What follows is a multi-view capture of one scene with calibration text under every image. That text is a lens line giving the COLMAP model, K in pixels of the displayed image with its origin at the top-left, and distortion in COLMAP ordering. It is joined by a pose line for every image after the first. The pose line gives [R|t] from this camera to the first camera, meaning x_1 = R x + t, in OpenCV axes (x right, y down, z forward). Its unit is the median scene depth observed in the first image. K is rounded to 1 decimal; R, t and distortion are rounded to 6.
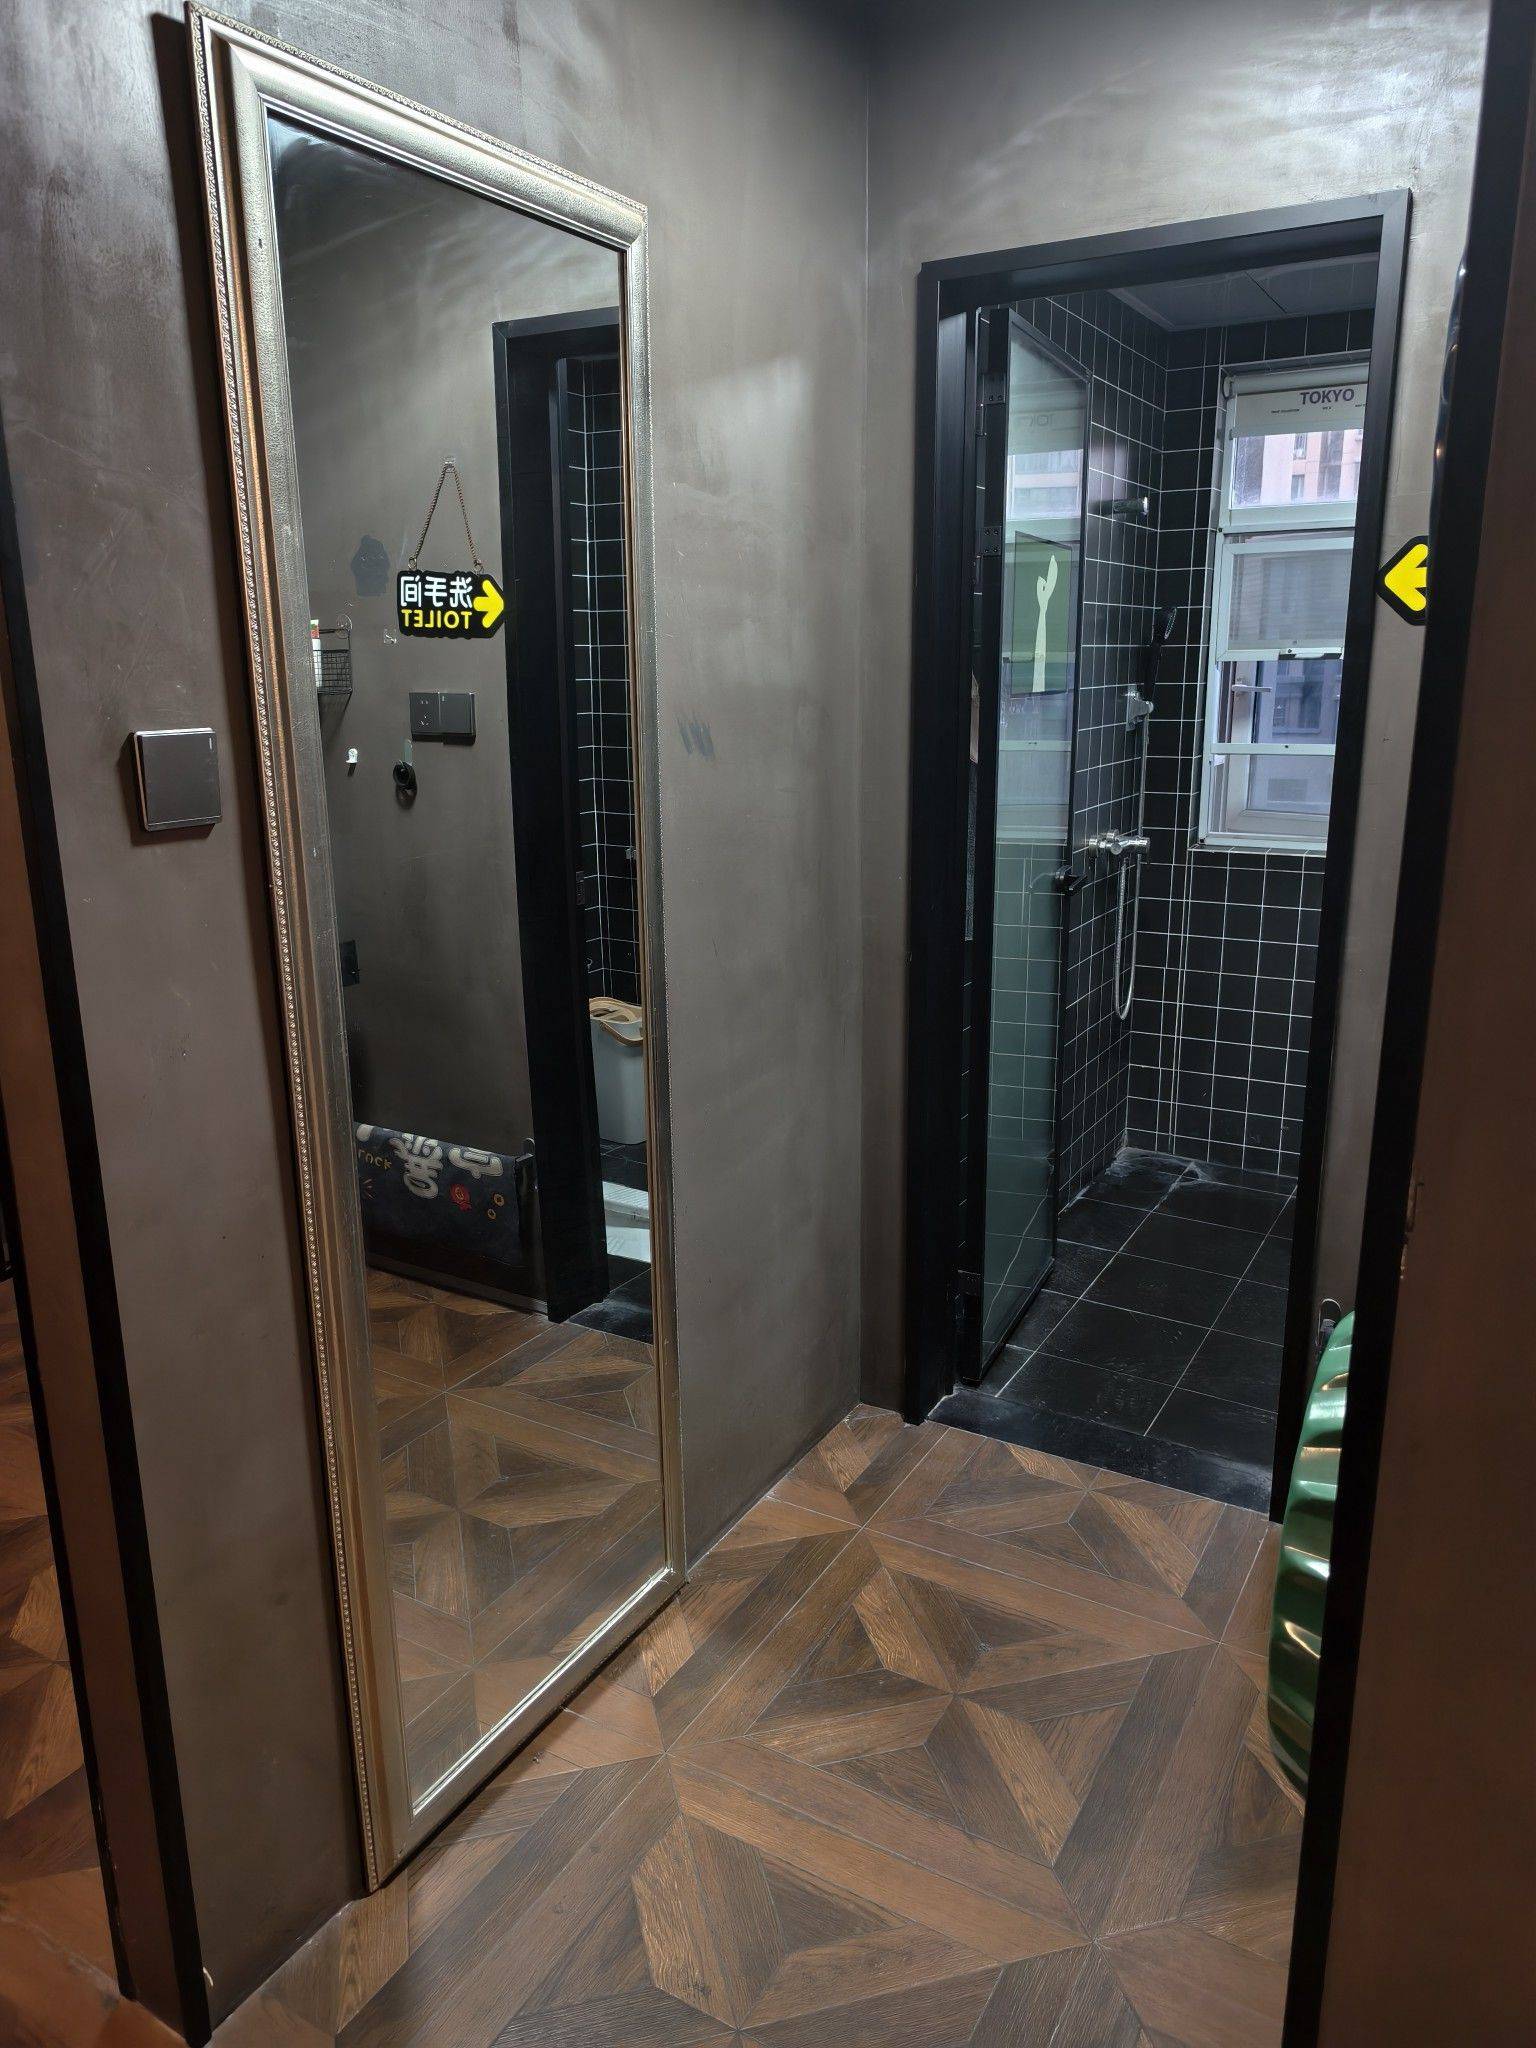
lens RADIAL K [[1425.2, 0, 756.0], [0, 1425.2, 1023.0], [0, 0, 1]] dist [0.016520, -0.012733]
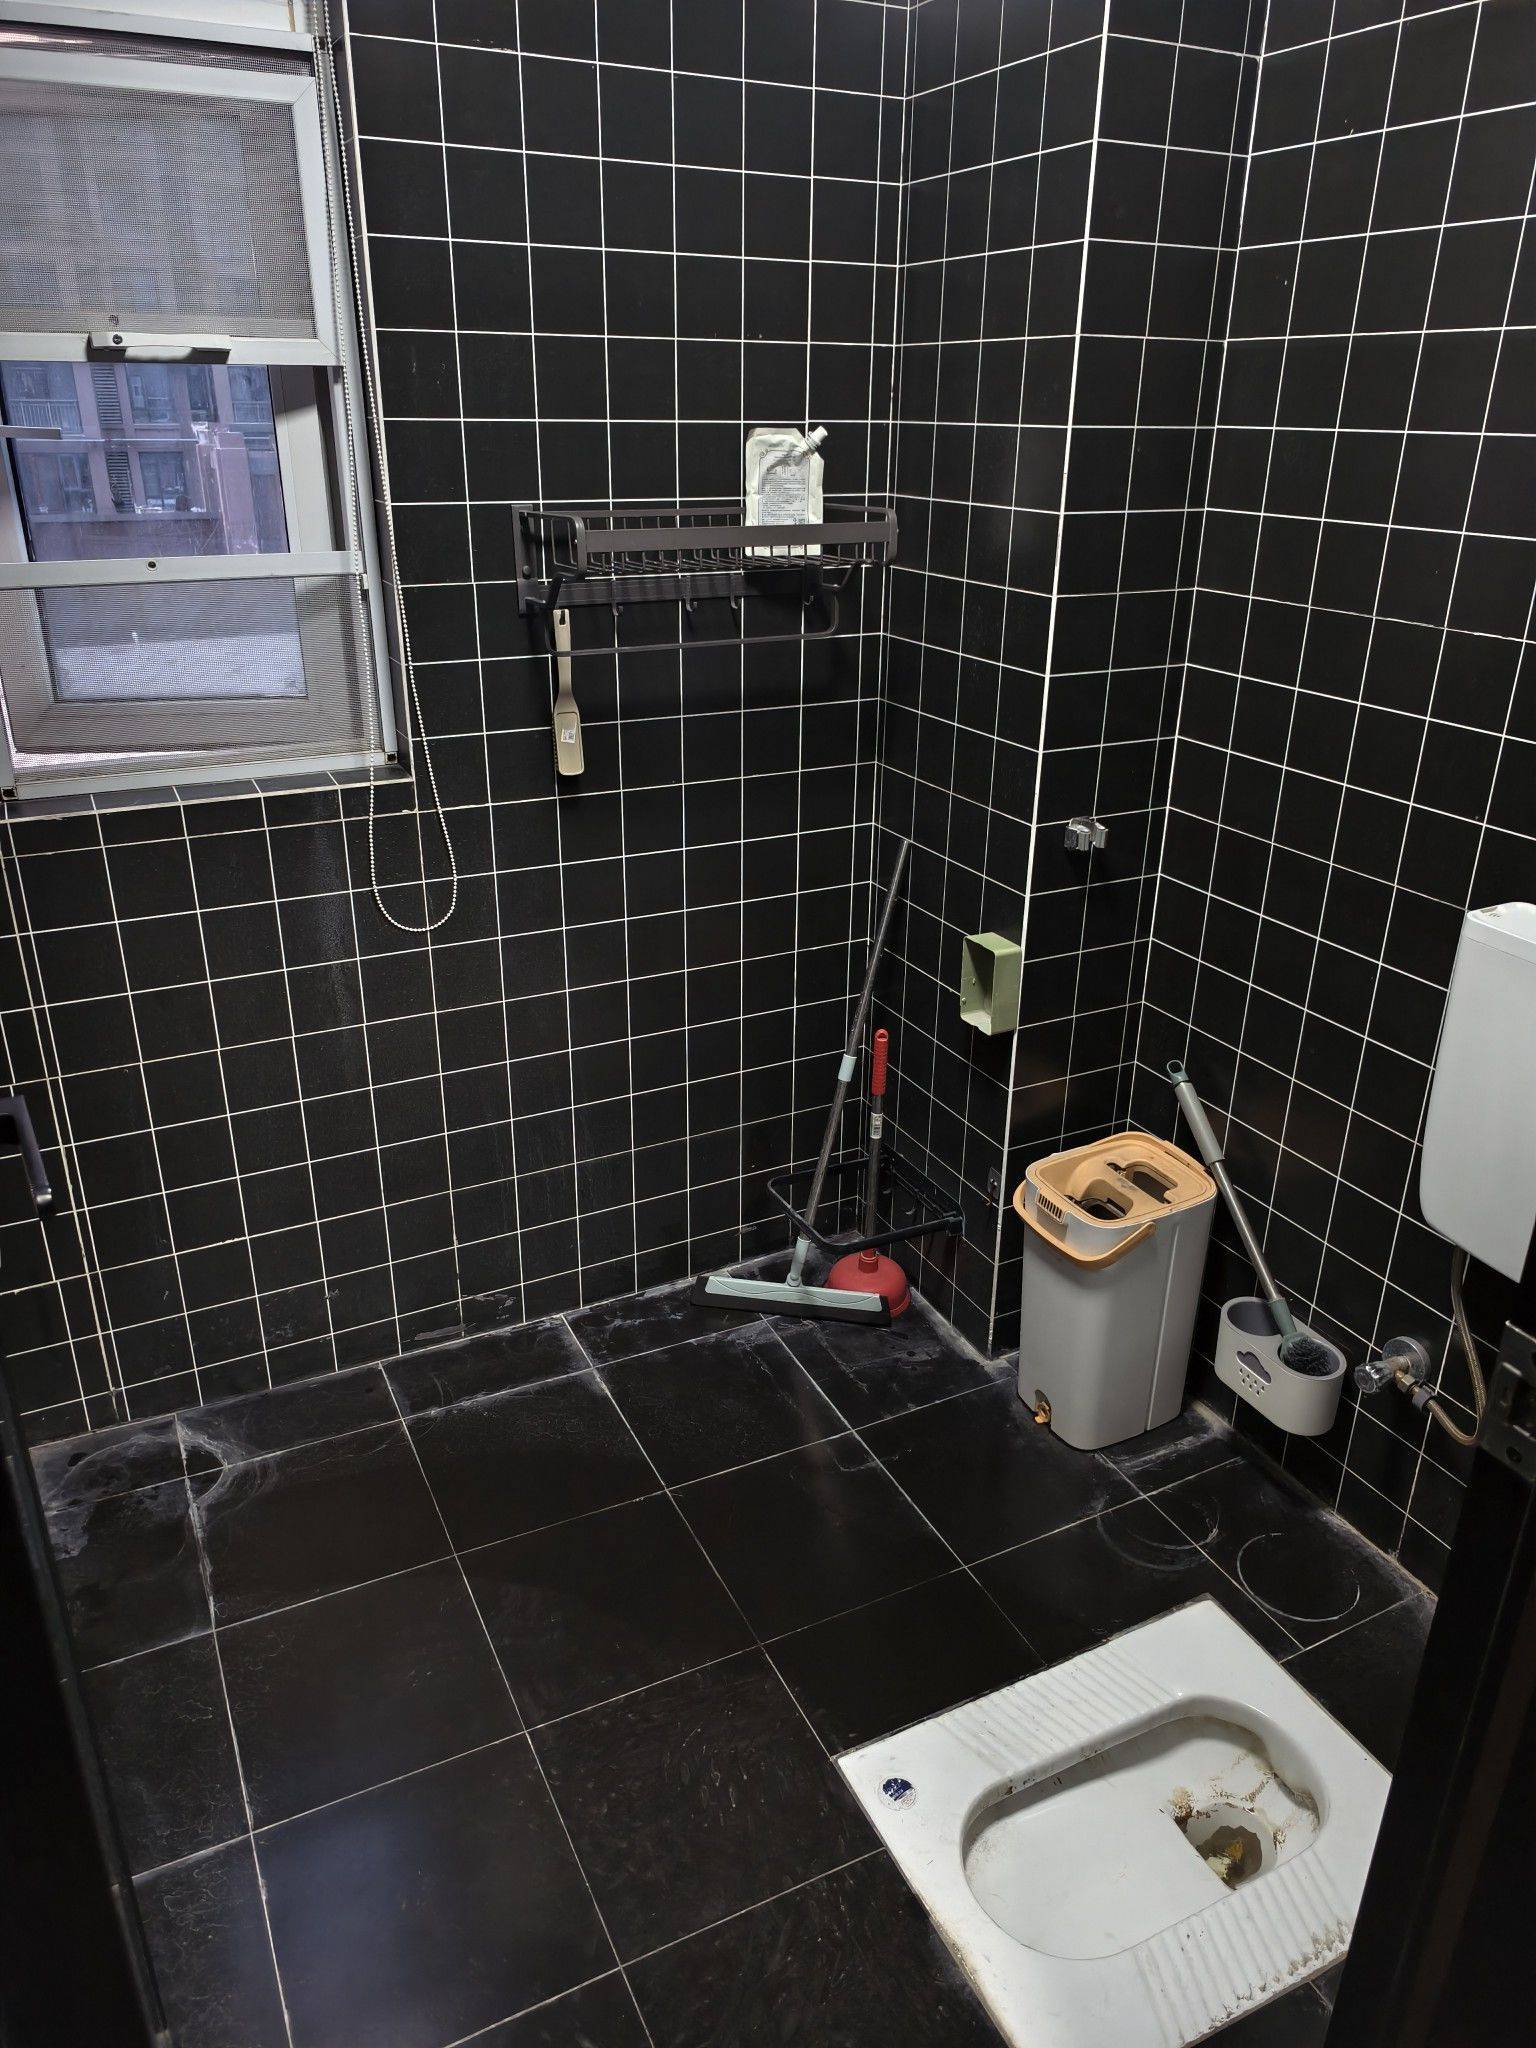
lens RADIAL K [[1425.2, 0, 777.2], [0, 1425.2, 1023.8], [0, 0, 1]] dist [0.016520, -0.012733]
pose [[0.546482, -0.312098, 0.777144, 0.138505], [0.191431, 0.949949, 0.246883, -0.224800], [-0.815299, 0.013853, 0.578875, 1.002847]]
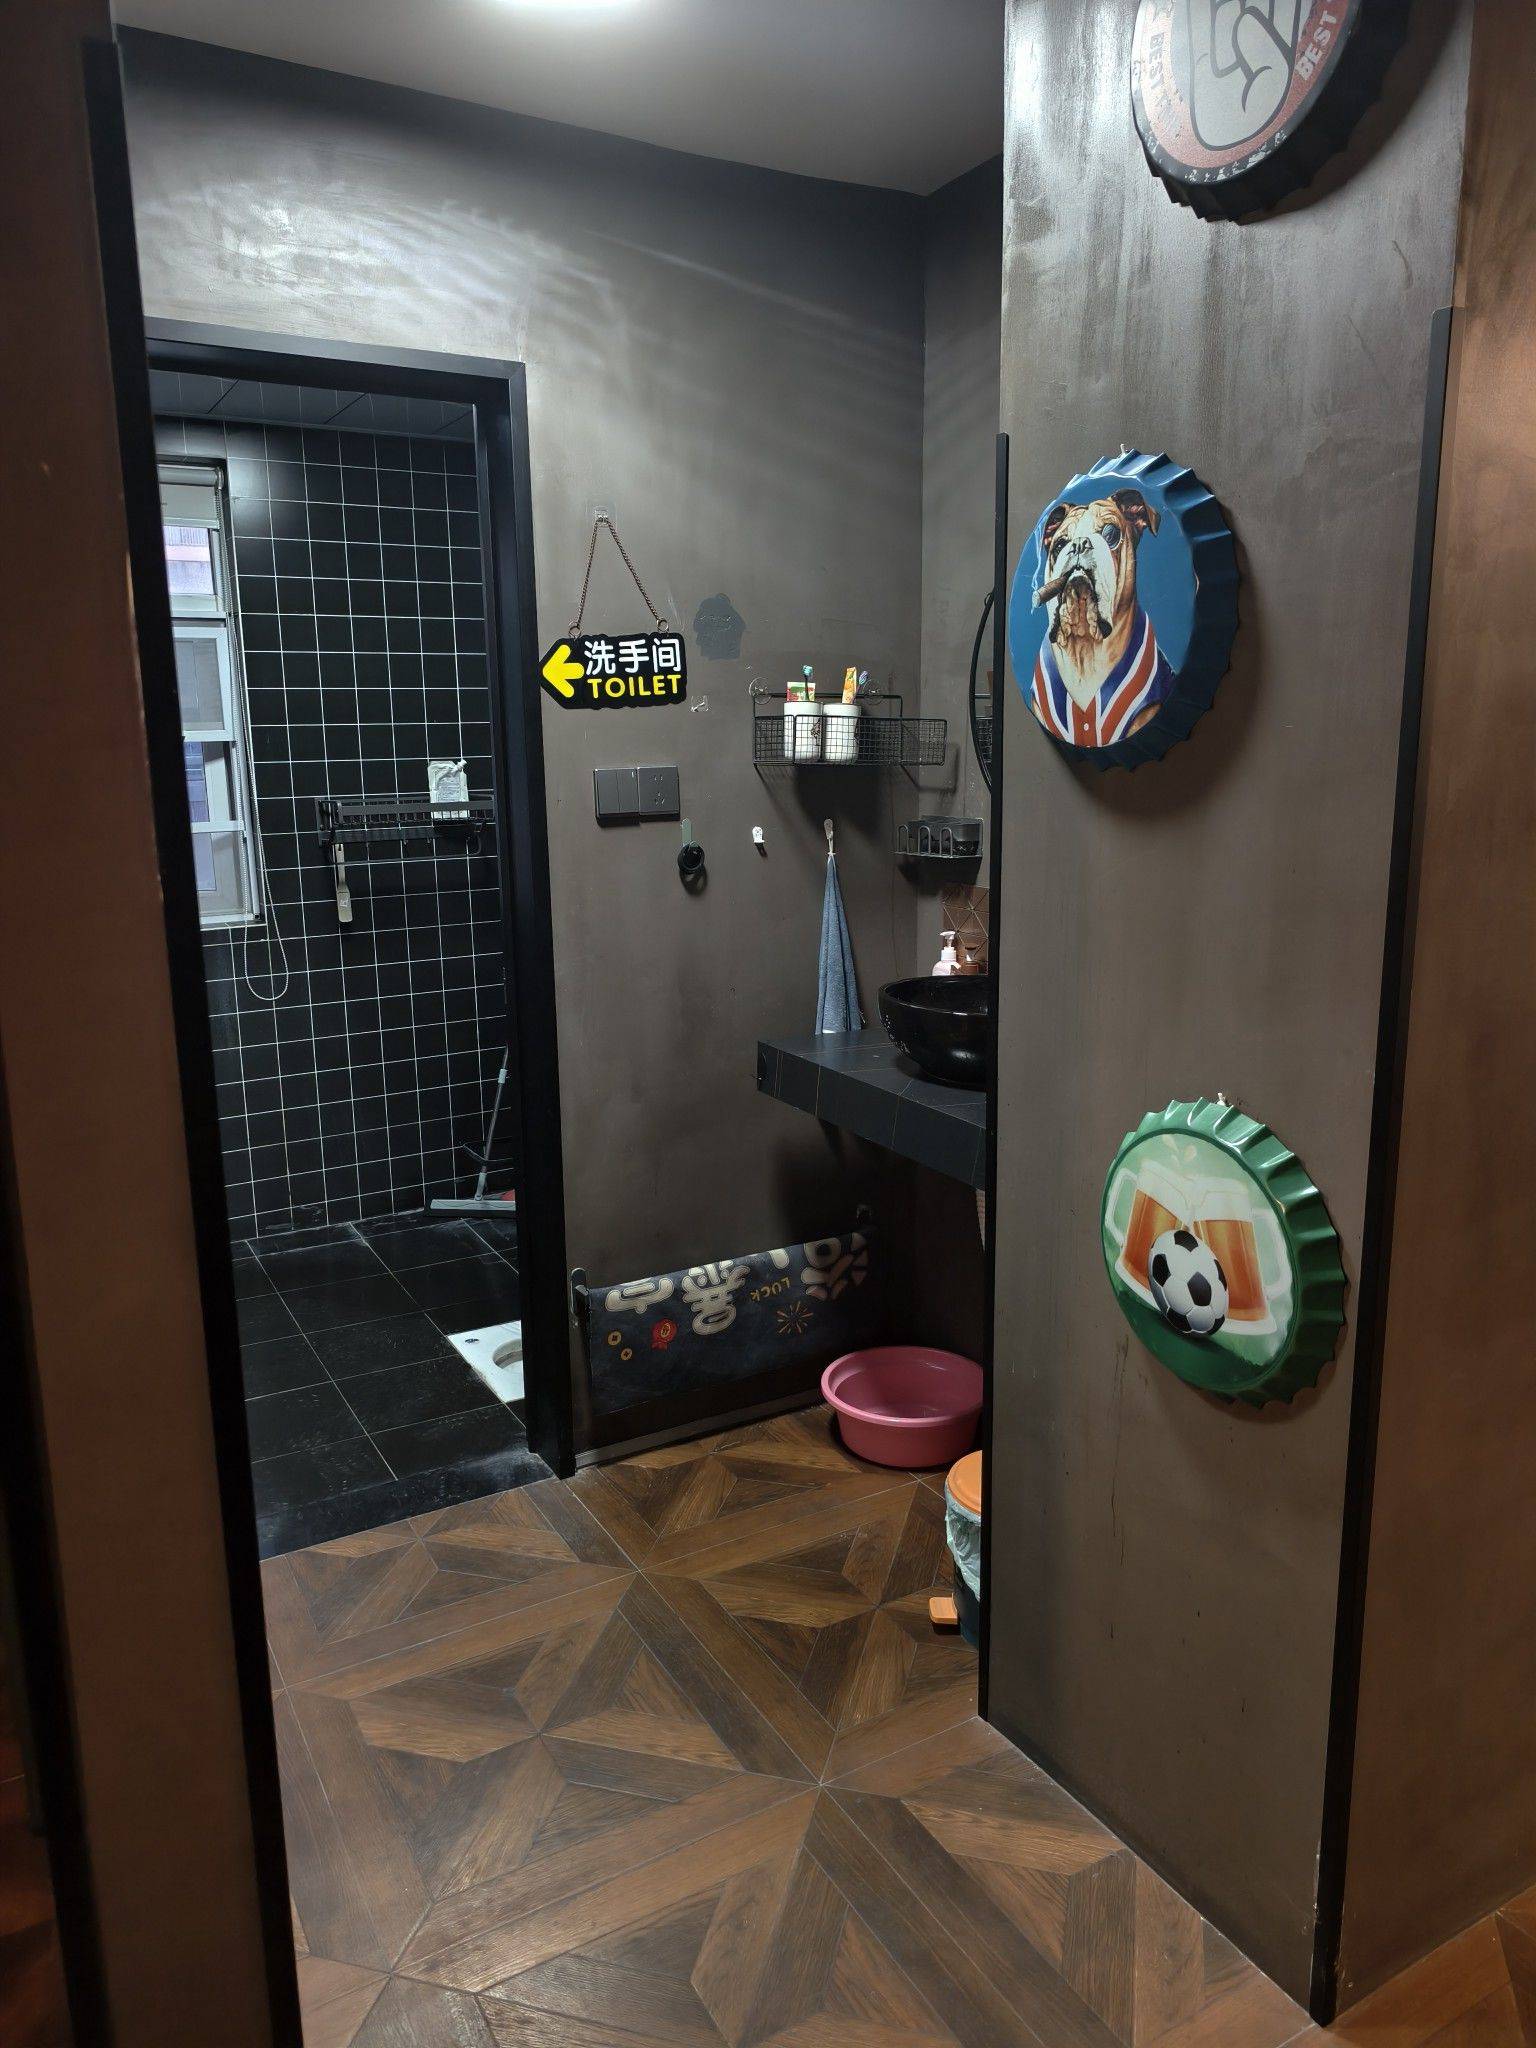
lens RADIAL K [[1425.2, 0, 759.7], [0, 1425.2, 1018.9], [0, 0, 1]] dist [0.016520, -0.012733]
pose [[0.500700, -0.171801, 0.848401, -0.507340], [0.224844, 0.972278, 0.064190, -0.052329], [-0.835910, 0.158618, 0.525448, 0.225698]]
